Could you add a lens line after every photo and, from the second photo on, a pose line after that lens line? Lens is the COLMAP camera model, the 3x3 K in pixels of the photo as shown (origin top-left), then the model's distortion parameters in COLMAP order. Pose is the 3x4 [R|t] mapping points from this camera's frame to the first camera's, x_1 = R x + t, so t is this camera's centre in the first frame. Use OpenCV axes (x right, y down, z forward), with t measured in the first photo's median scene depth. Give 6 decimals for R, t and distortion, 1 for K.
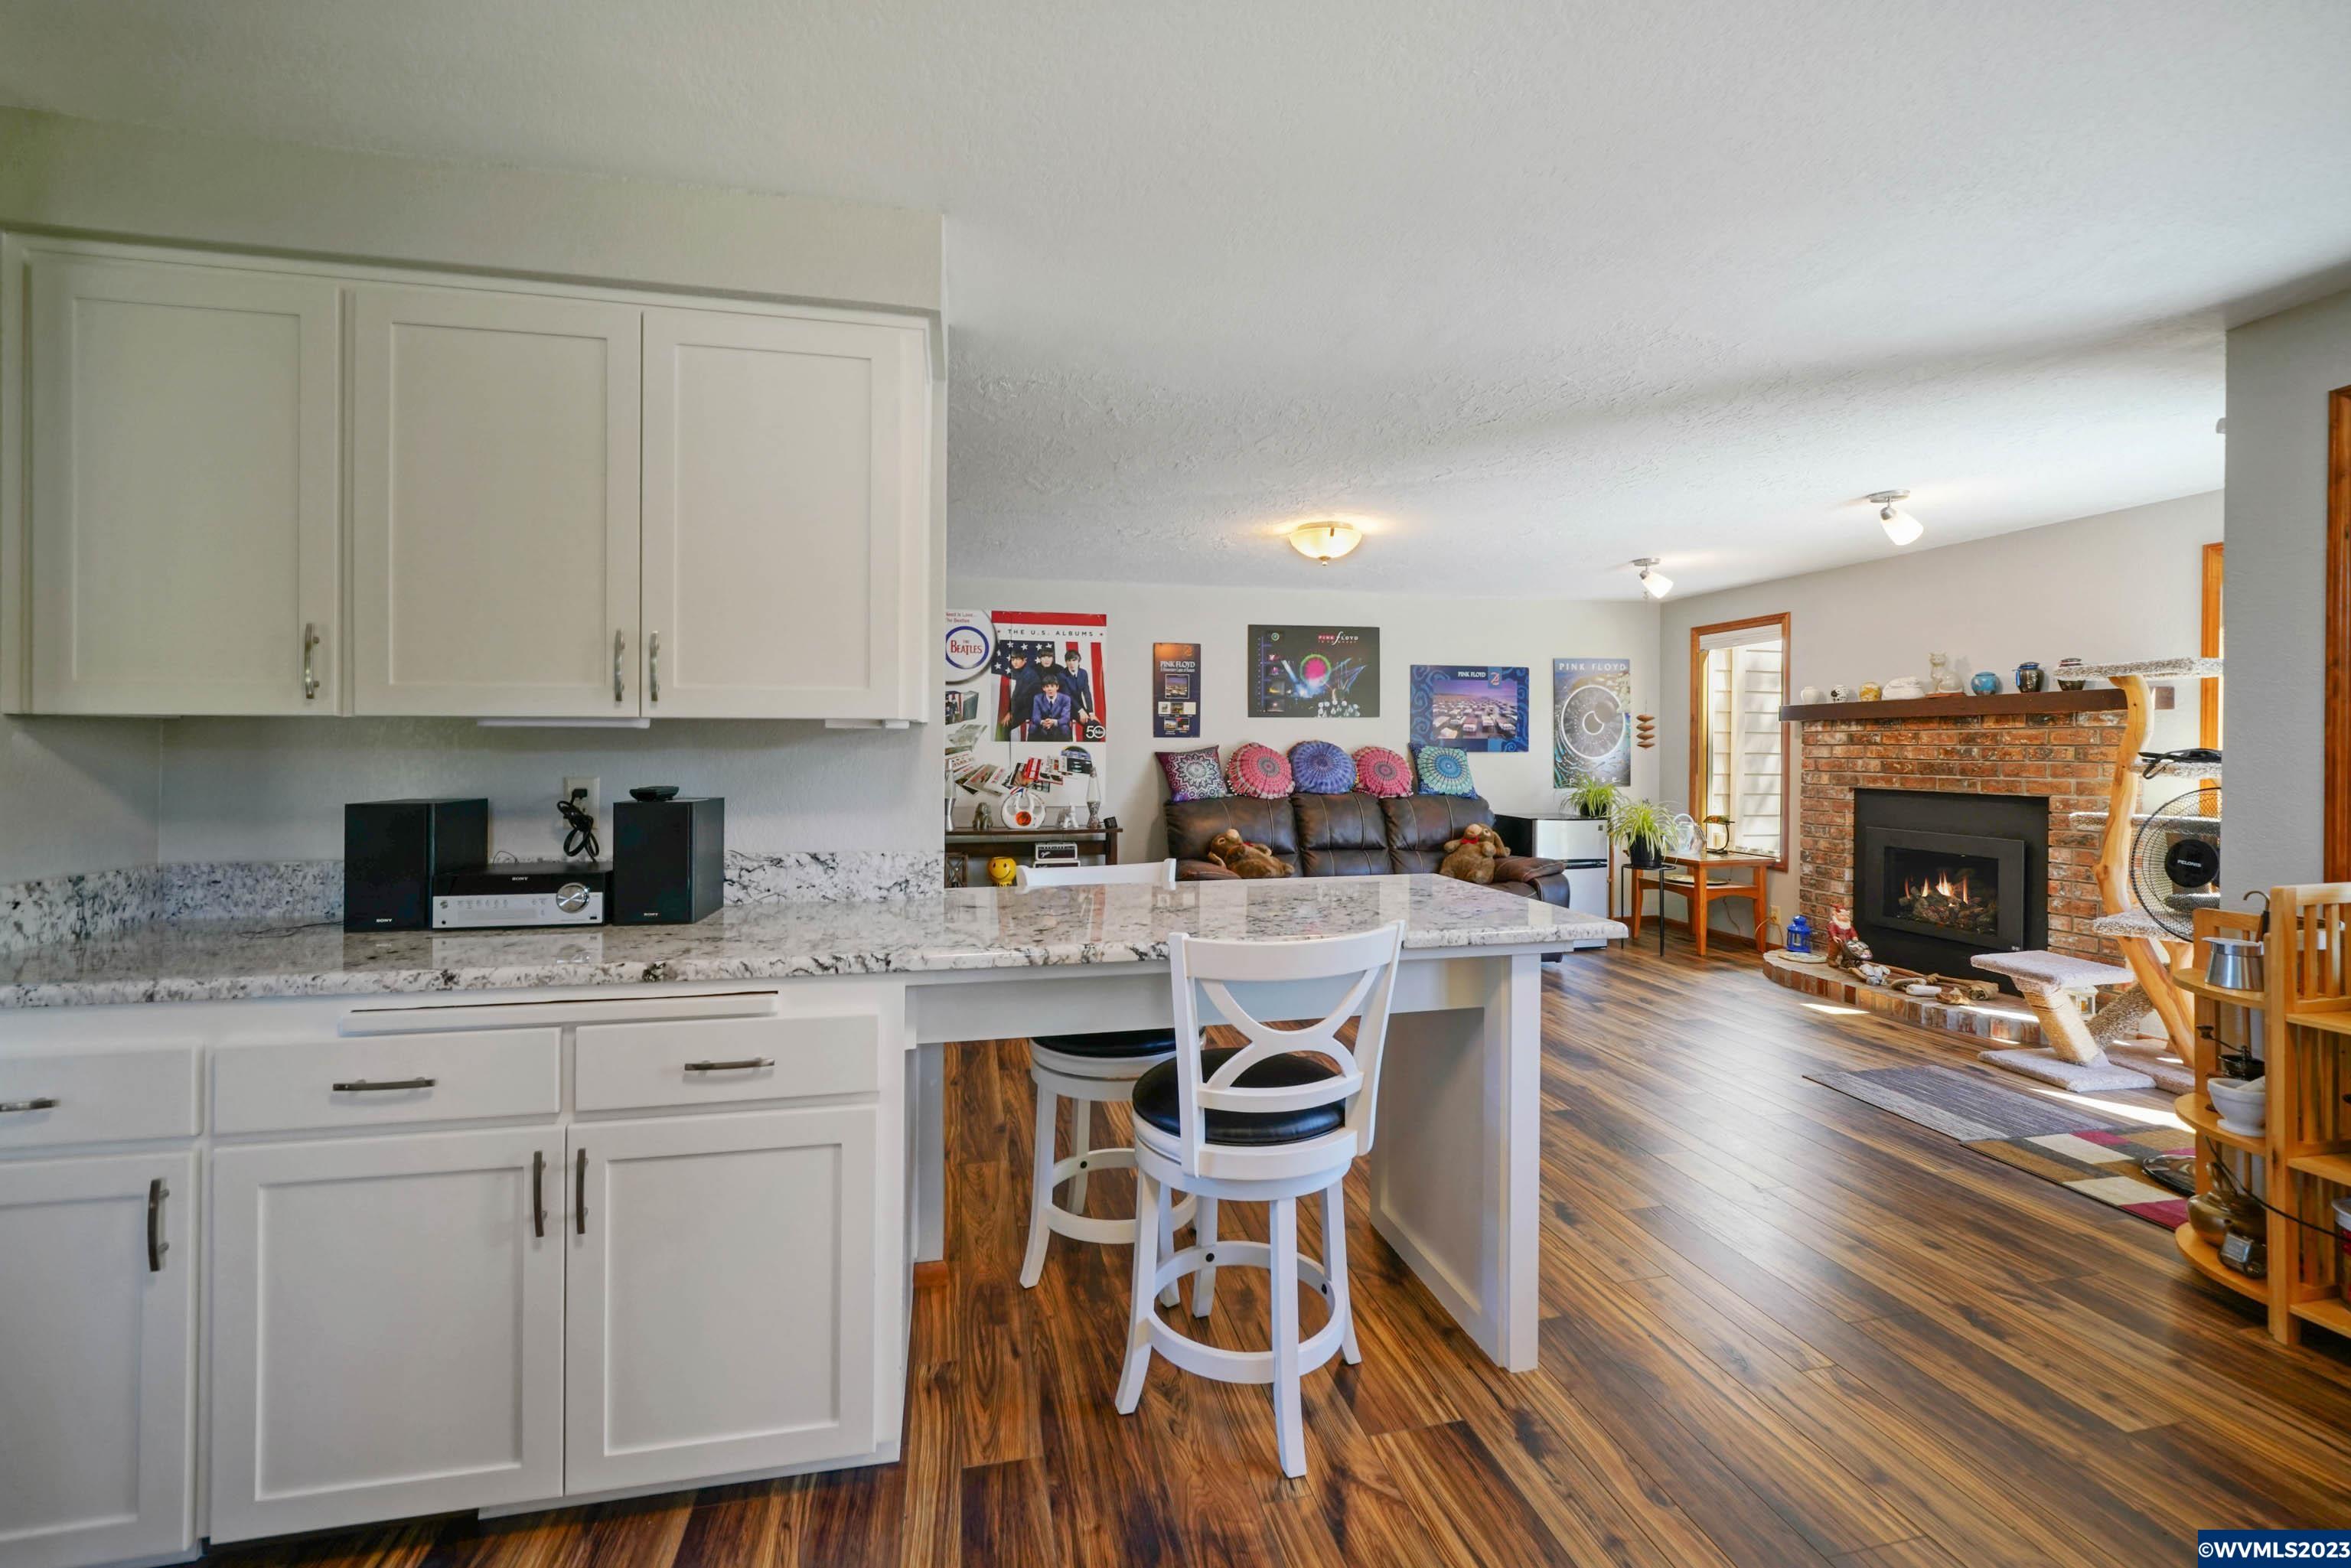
lens RADIAL K [[1019.5, 0, 1236.3], [0, 1019.5, 754.8], [0, 0, 1]] dist [-0.003165, -0.000150]
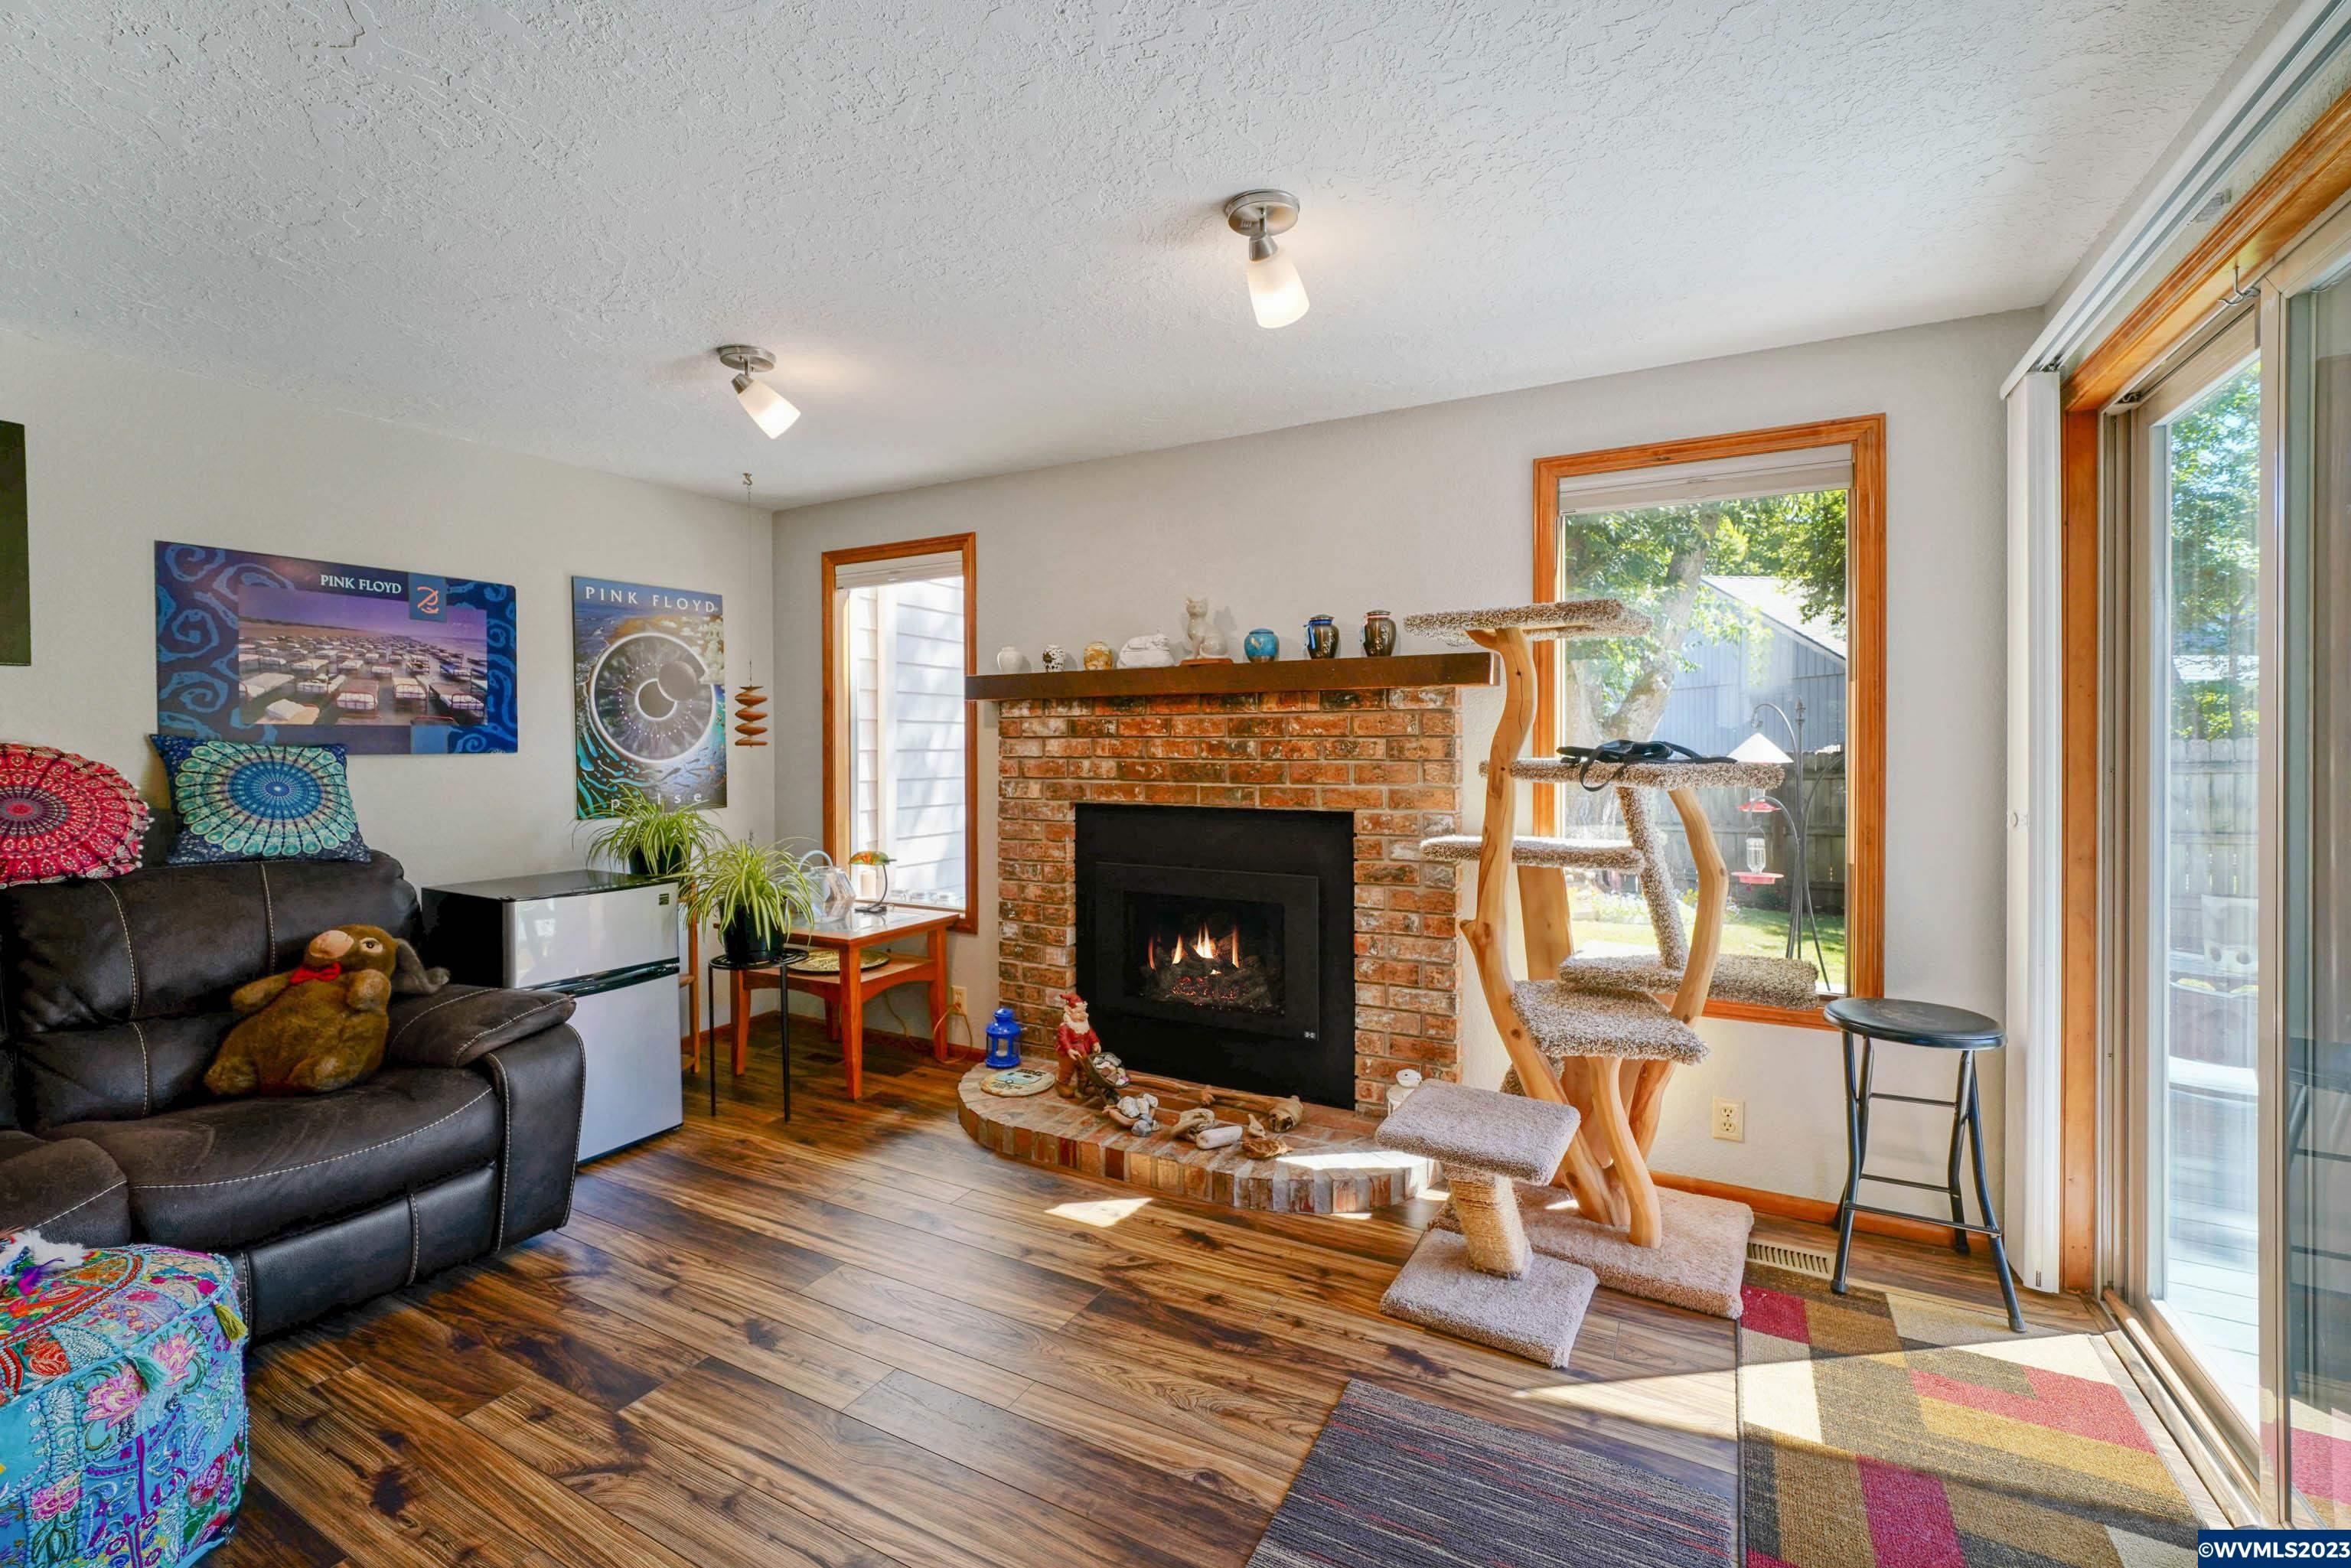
lens RADIAL K [[927.7, 0, 1171.7], [0, 927.7, 757.1], [0, 0, 1]] dist [-0.003901, -0.000088]
pose [[0.691894, -0.015842, 0.721825, 0.204421], [0.009951, 0.999874, 0.012407, -0.003510], [-0.721931, -0.001402, 0.691964, 0.507118]]
